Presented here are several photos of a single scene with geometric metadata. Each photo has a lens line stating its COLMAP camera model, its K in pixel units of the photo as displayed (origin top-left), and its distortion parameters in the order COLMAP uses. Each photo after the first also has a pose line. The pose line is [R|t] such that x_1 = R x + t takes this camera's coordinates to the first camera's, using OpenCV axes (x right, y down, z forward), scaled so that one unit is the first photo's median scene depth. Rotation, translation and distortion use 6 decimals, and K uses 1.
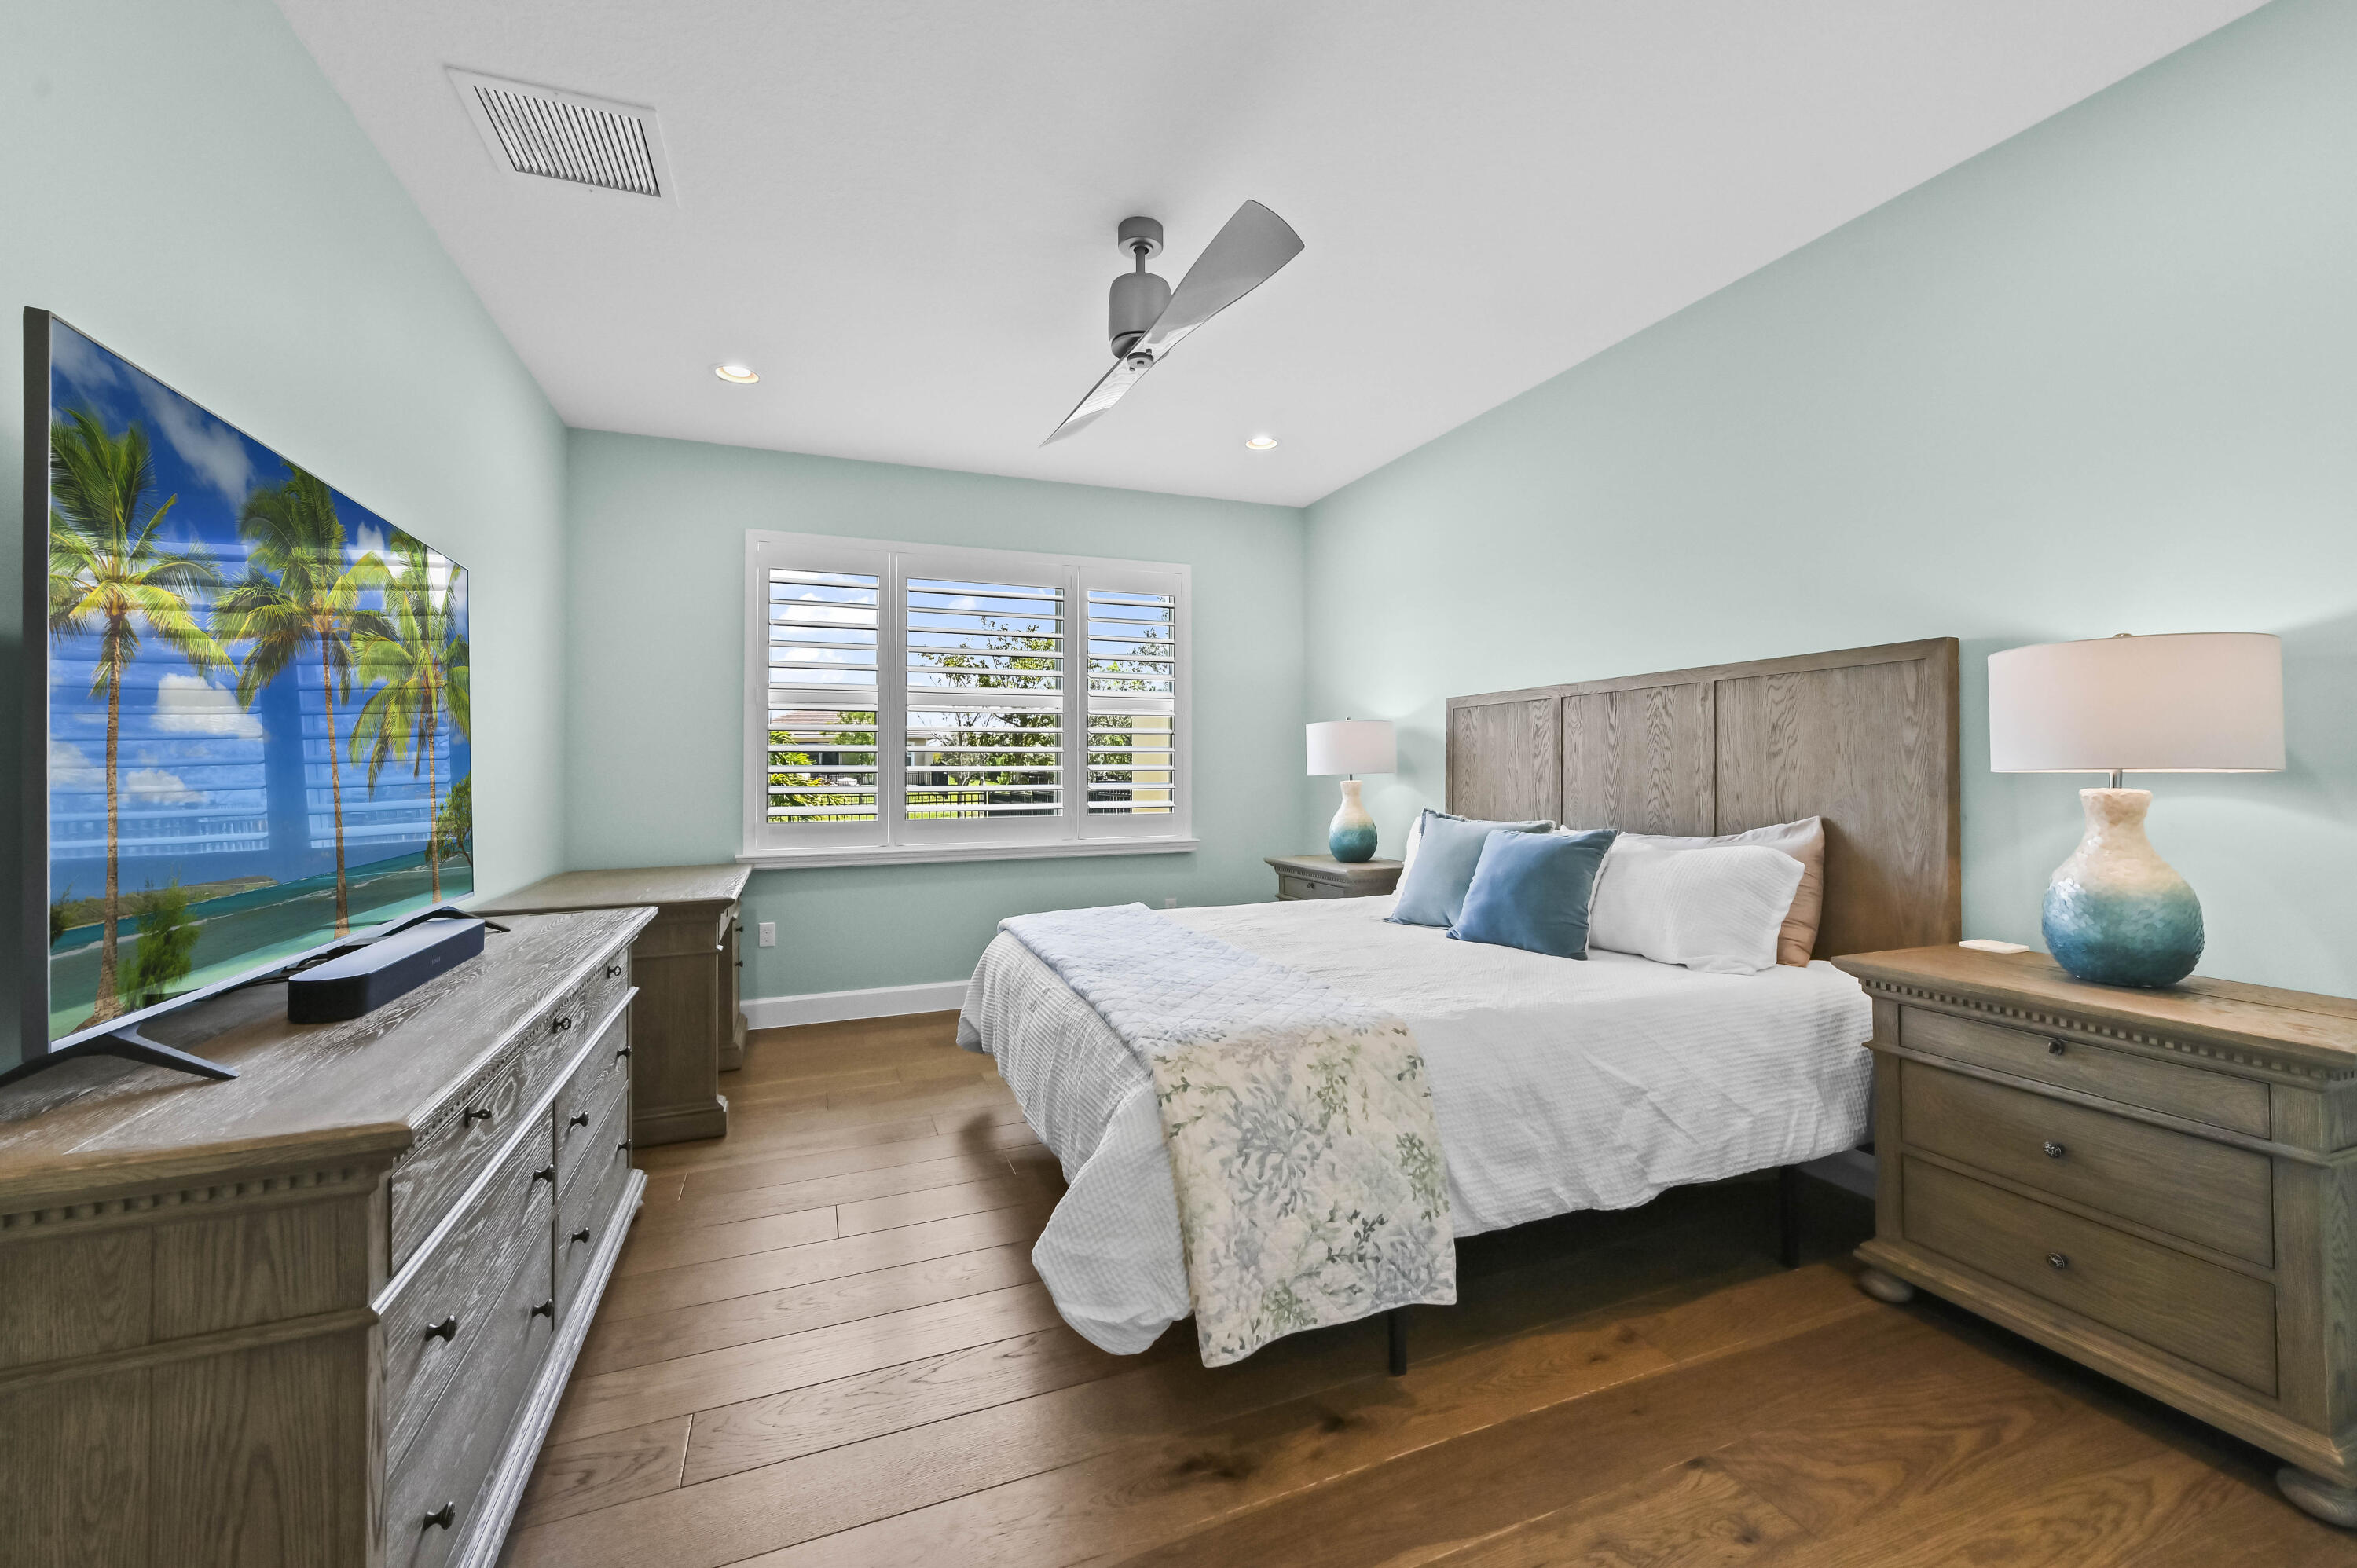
lens RADIAL K [[940.8, 0, 1179.3], [0, 940.8, 777.6], [0, 0, 1]] dist [0.004240, -0.001495]
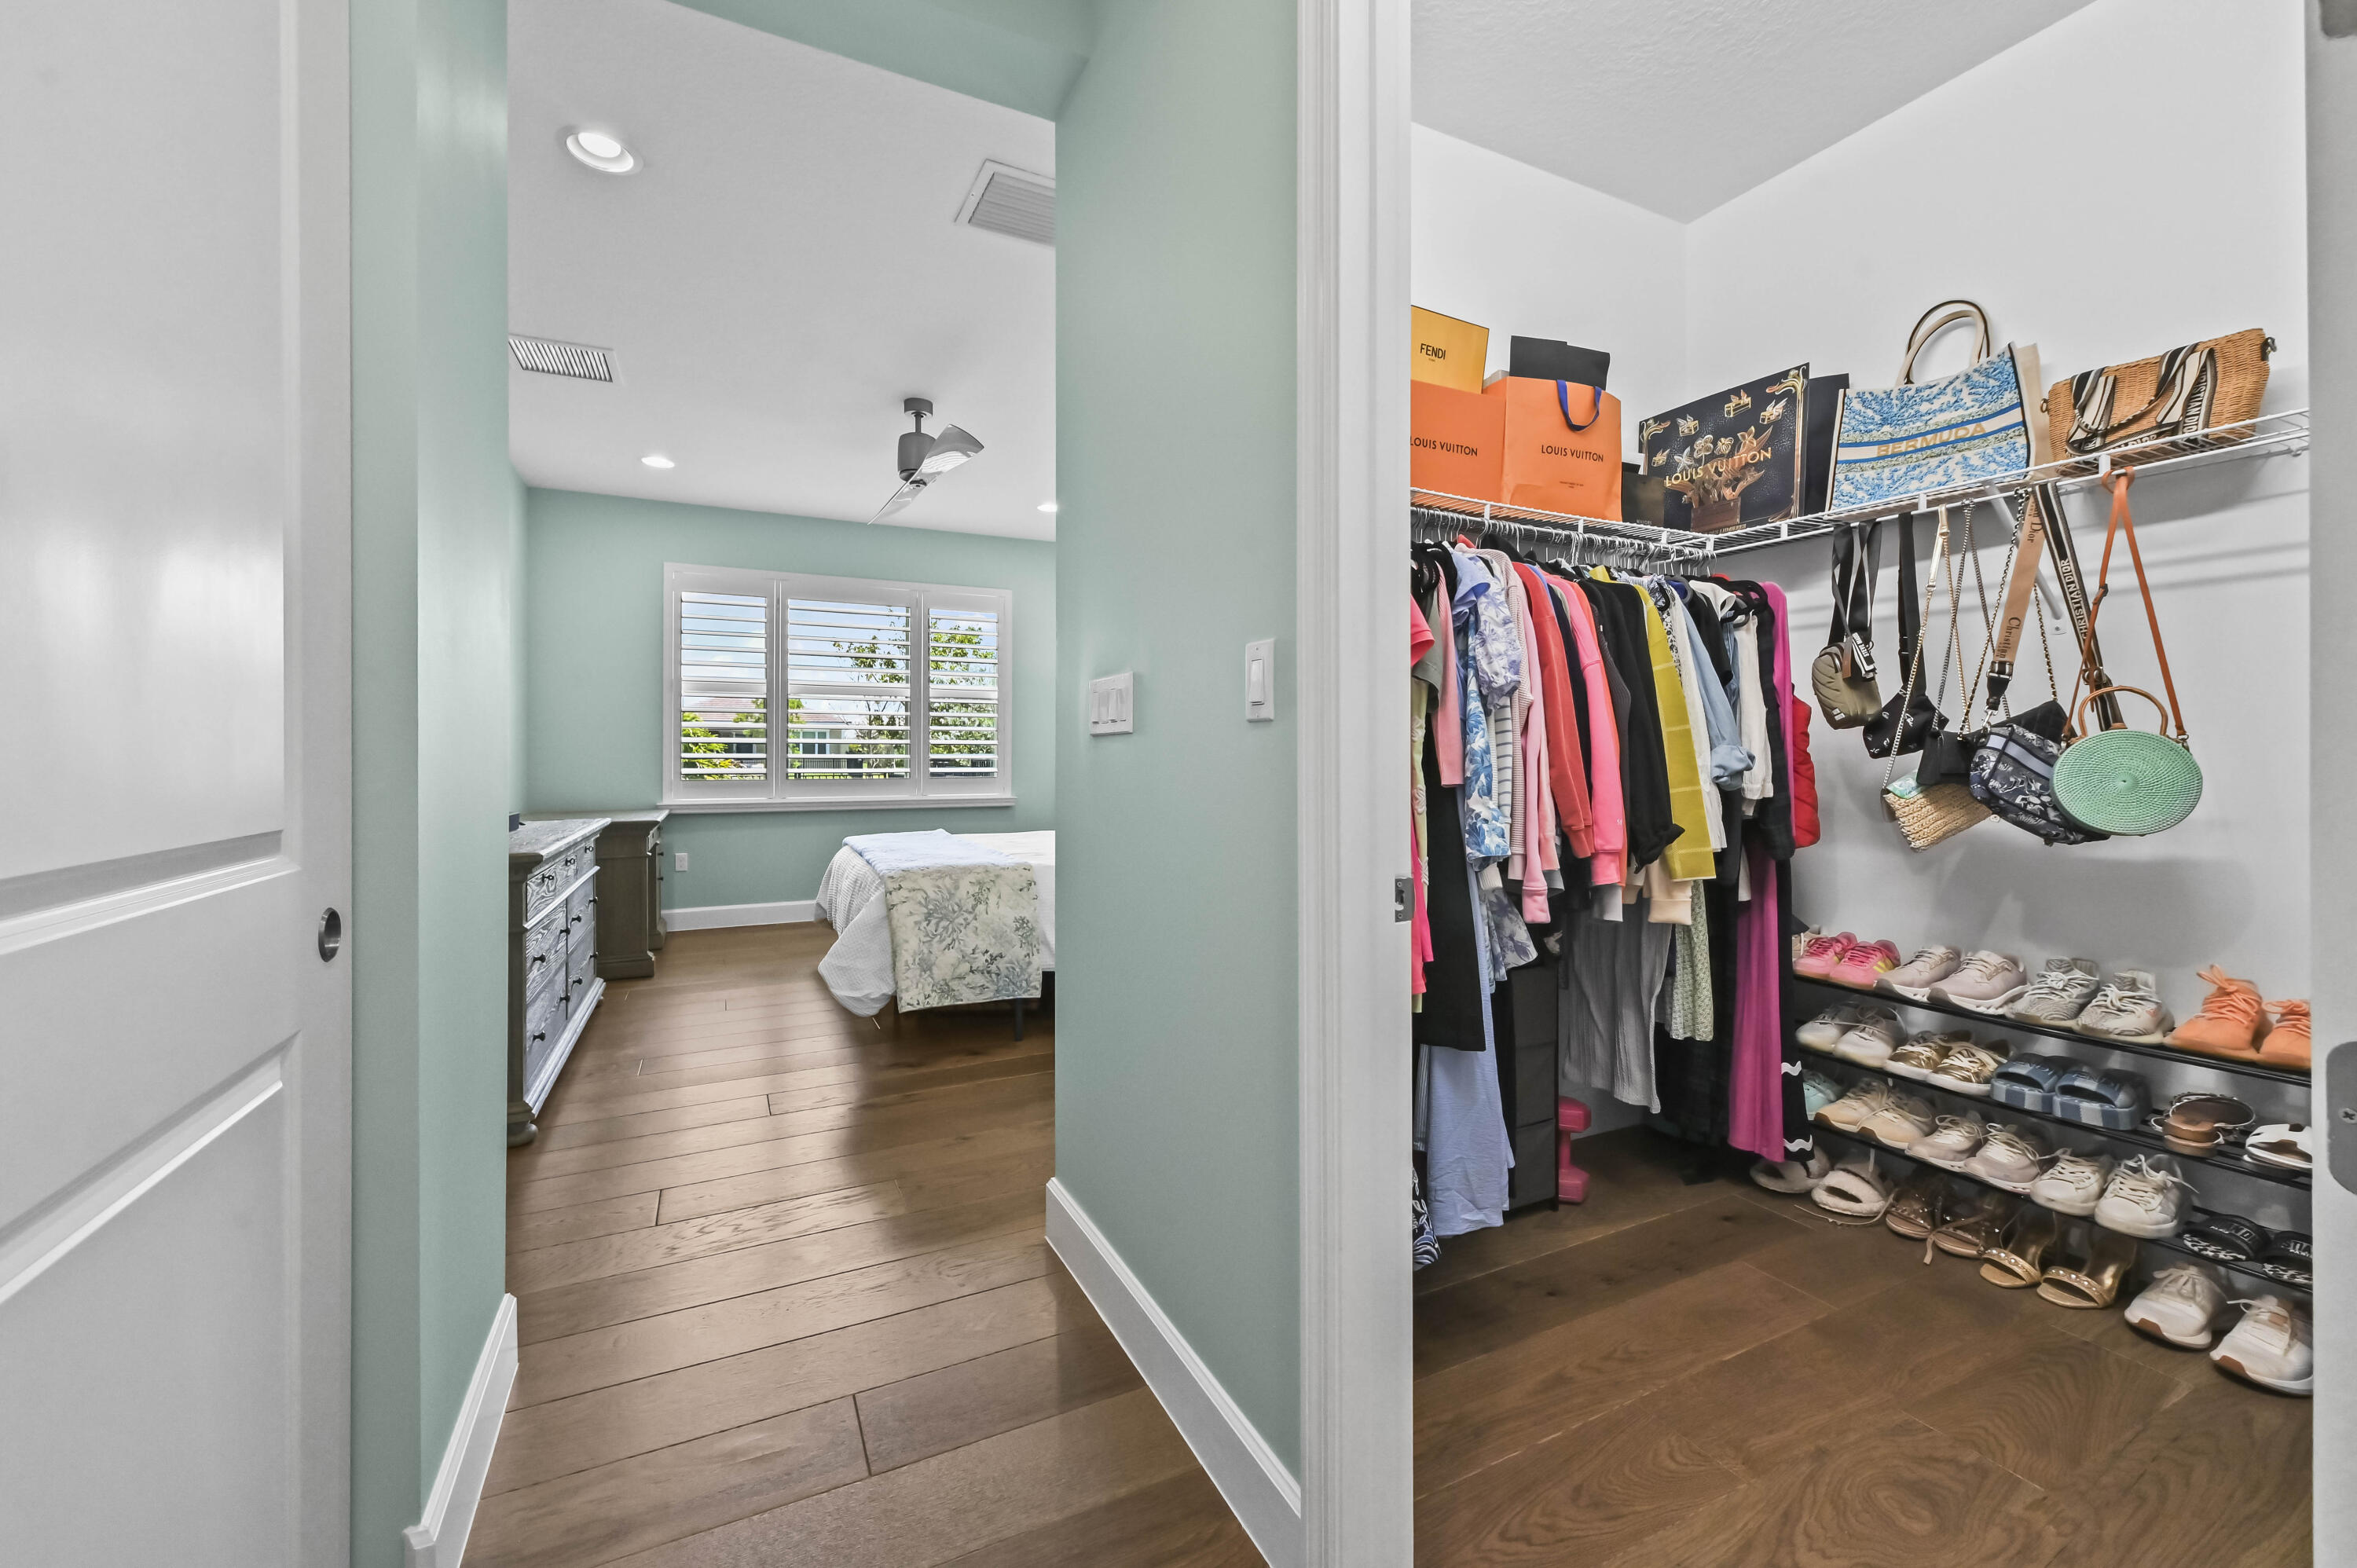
lens RADIAL K [[940.8, 0, 1176.3], [0, 940.8, 781.7], [0, 0, 1]] dist [0.004240, -0.001495]
pose [[0.997318, 0.002842, 0.073134, 0.310068], [-0.003832, 0.999903, 0.013403, 0.051489], [-0.073089, -0.013647, 0.997232, -0.717833]]
